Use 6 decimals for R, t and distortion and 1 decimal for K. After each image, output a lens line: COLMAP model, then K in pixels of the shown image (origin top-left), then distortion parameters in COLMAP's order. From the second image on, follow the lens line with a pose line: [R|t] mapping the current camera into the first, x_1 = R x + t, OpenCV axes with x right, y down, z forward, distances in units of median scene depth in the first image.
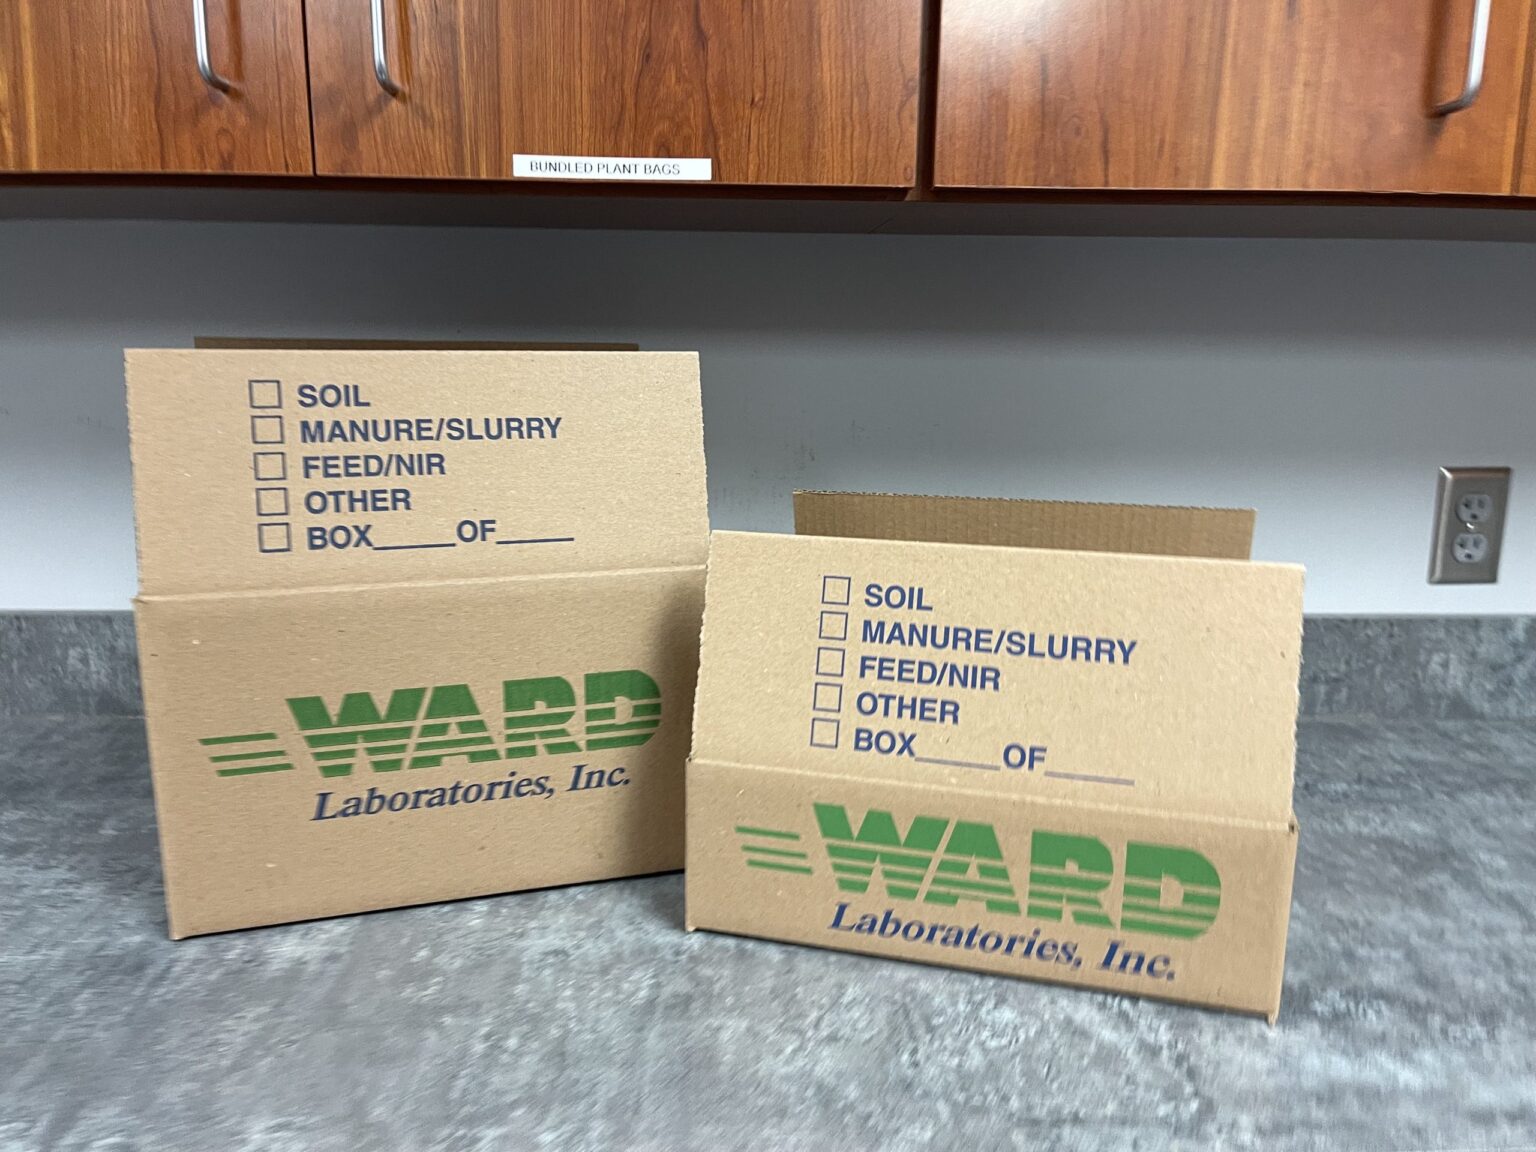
lens RADIAL K [[1167.2, 0, 768.0], [0, 1167.2, 576.0], [0, 0, 1]] dist [0.076956, -0.104325]
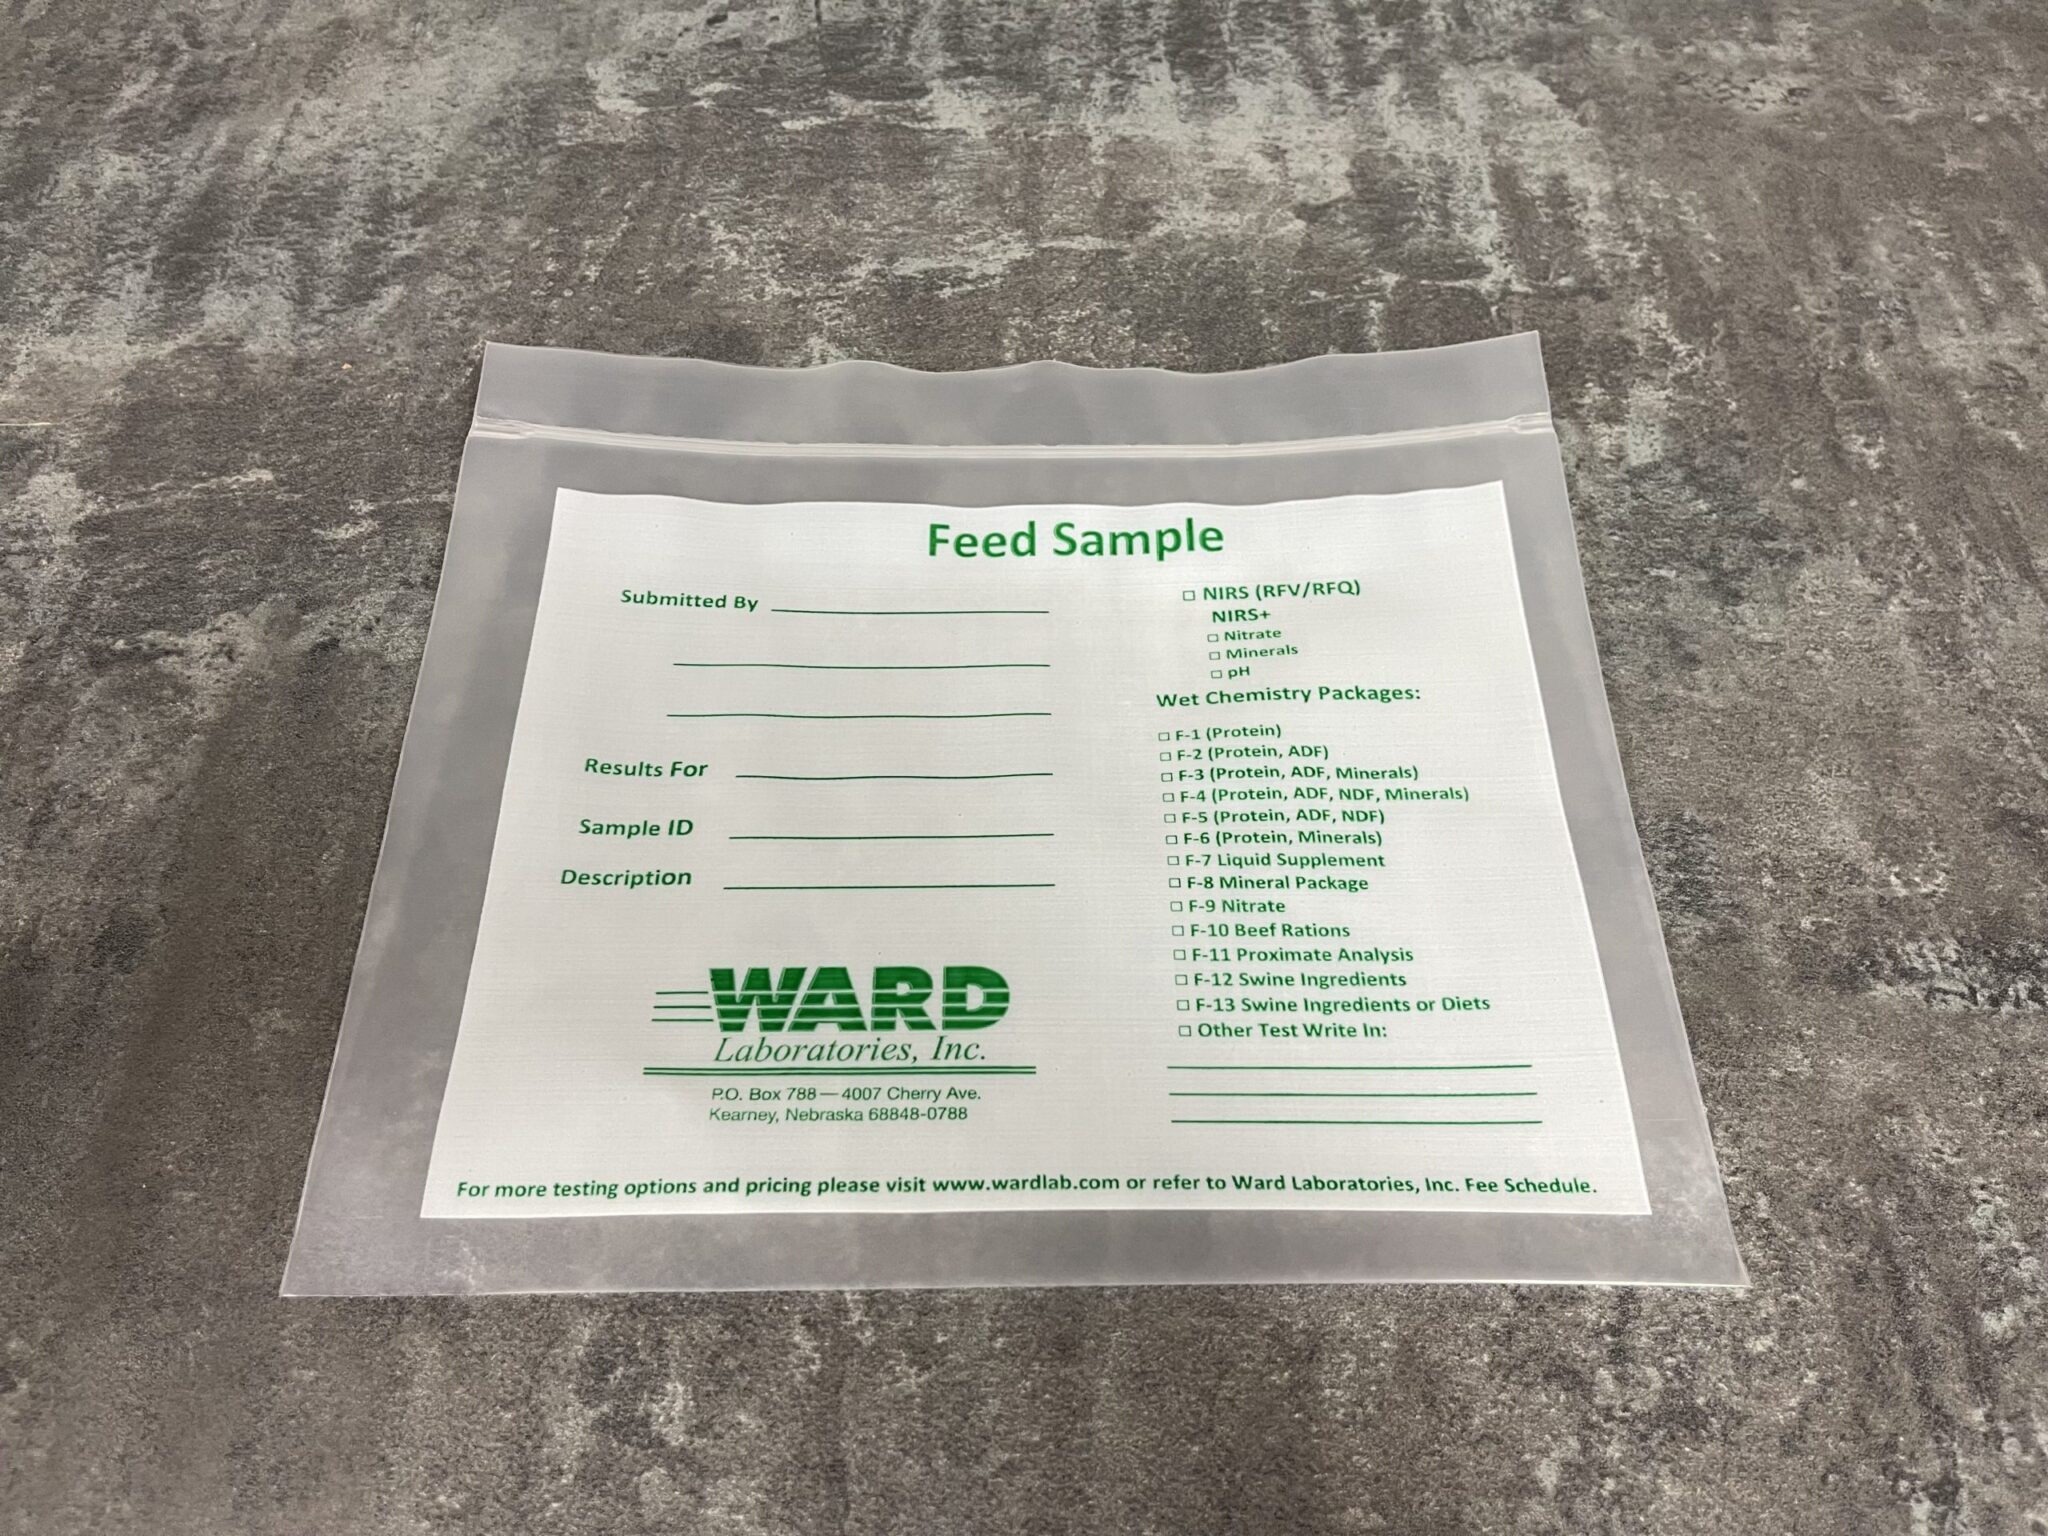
lens RADIAL K [[1553.5, 0, 1016.0], [0, 1553.5, 779.2], [0, 0, 1]] dist [0.078858, -0.122592]
pose [[0.999260, 0.026078, -0.028266, -0.103645], [0.001140, 0.714577, 0.699556, -0.021552], [0.038442, -0.699071, 0.714018, 0.727783]]
